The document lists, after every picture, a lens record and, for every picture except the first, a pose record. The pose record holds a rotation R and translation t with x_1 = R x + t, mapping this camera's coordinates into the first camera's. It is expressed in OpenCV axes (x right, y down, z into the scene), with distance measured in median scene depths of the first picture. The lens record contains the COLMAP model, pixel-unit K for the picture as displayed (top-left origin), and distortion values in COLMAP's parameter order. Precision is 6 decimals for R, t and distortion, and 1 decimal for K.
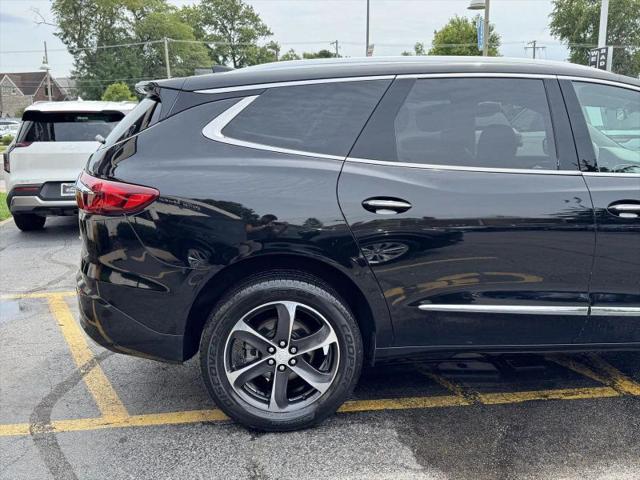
lens RADIAL K [[975.9, 0, 322.6], [0, 975.9, 242.7], [0, 0, 1]] dist [0.164497, -0.732524]
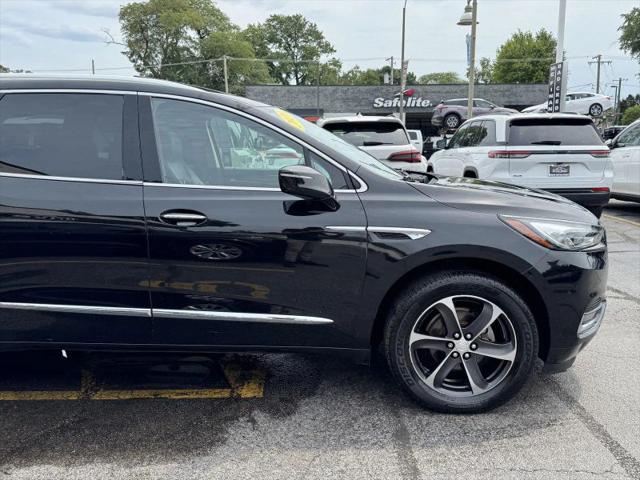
lens RADIAL K [[975.9, 0, 322.6], [0, 975.9, 242.7], [0, 0, 1]] dist [0.164497, -0.732524]
pose [[0.987111, 0.022017, -0.158518, 0.108416], [-0.024522, 0.999603, -0.013868, 0.000597], [0.158150, 0.017576, 0.987259, -0.002900]]
